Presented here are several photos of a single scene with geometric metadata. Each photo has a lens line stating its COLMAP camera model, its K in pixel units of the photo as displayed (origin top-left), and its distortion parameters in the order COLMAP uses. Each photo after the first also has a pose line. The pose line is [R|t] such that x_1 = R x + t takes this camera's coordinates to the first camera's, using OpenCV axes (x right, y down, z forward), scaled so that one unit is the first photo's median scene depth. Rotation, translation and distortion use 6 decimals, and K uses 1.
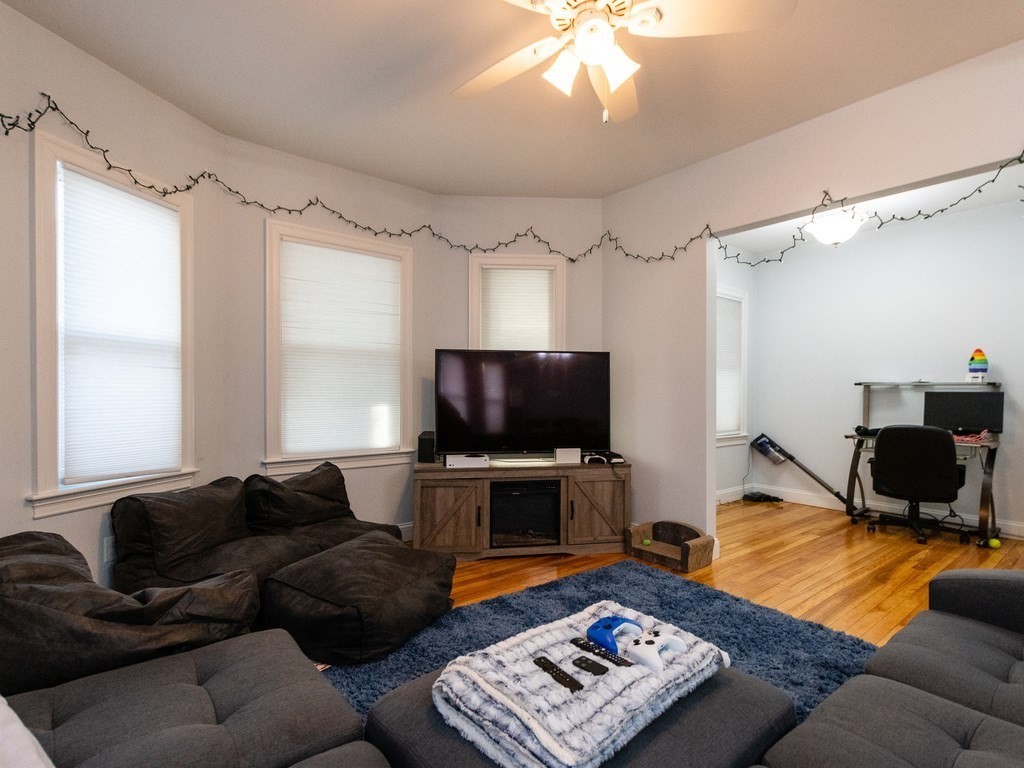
lens RADIAL K [[502.3, 0, 509.5], [0, 502.3, 394.4], [0, 0, 1]] dist [-0.000905, -0.001018]
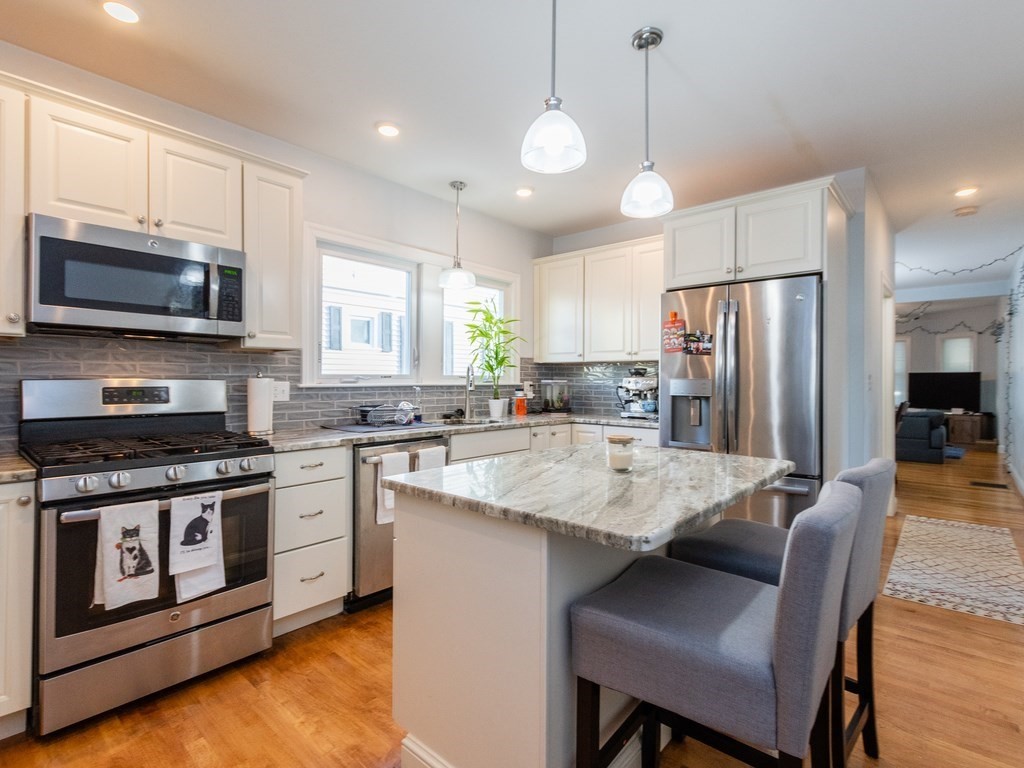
lens RADIAL K [[503.7, 0, 512.0], [0, 503.7, 384.0], [0, 0, 1]] dist [0.002046, 0.000753]
pose [[0.177009, -0.003291, -0.984204, 2.442259], [-0.009572, 0.999941, -0.005065, 0.013175], [0.984163, 0.010317, 0.176967, -1.898679]]
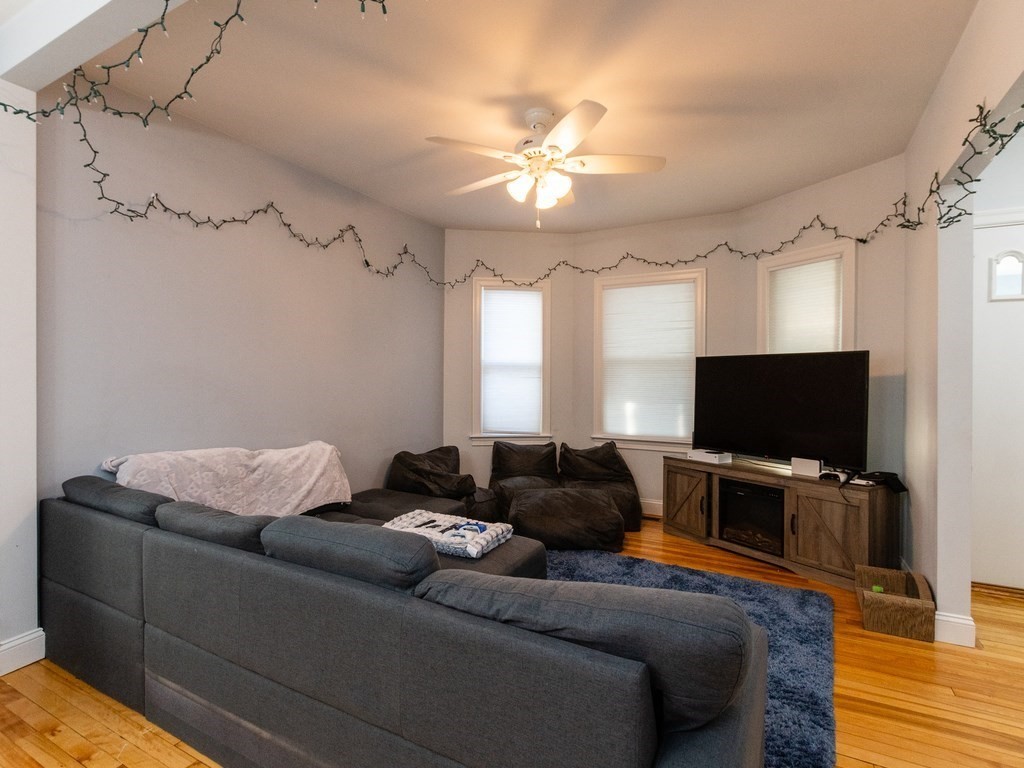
lens RADIAL K [[513.9, 0, 523.5], [0, 513.9, 381.8], [0, 0, 1]] dist [0.001544, 0.000477]
pose [[0.404023, 0.002696, -0.914745, 0.790556], [-0.010898, 0.999939, -0.001866, -0.026349], [0.914684, 0.010723, 0.404028, 0.154958]]
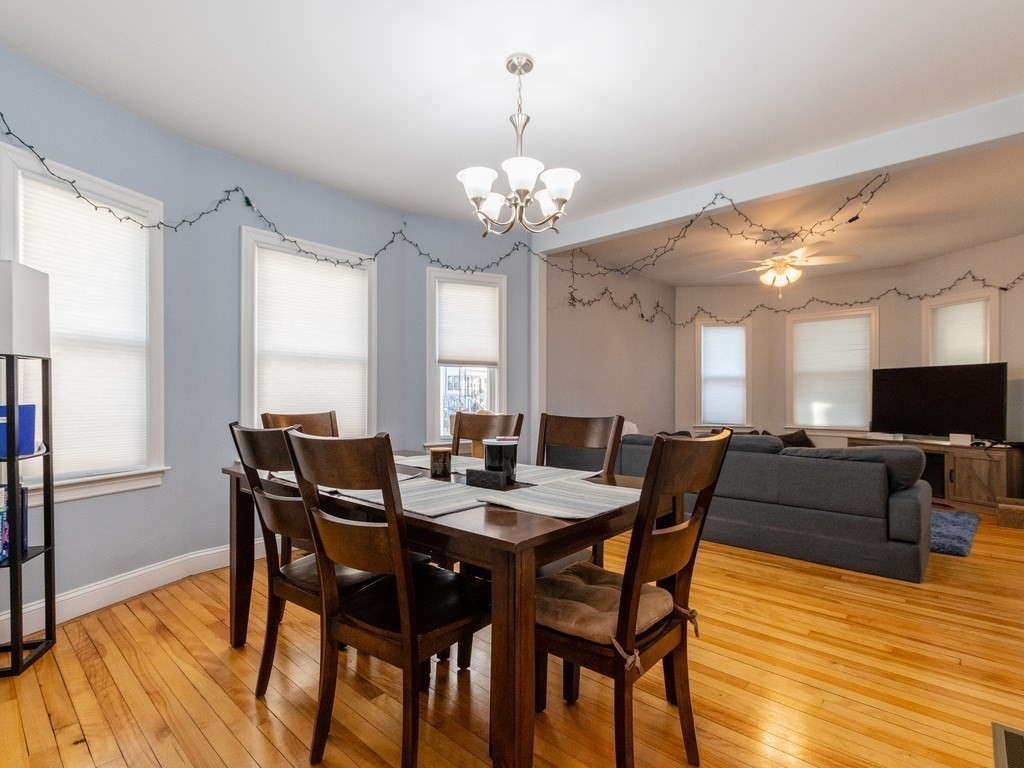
lens RADIAL K [[502.3, 0, 509.5], [0, 502.3, 394.4], [0, 0, 1]] dist [-0.000905, -0.001018]
pose [[0.158998, -0.011409, -0.987213, 1.340530], [-0.009402, 0.999870, -0.013069, 0.027937], [0.987234, 0.011360, 0.158871, -0.479682]]
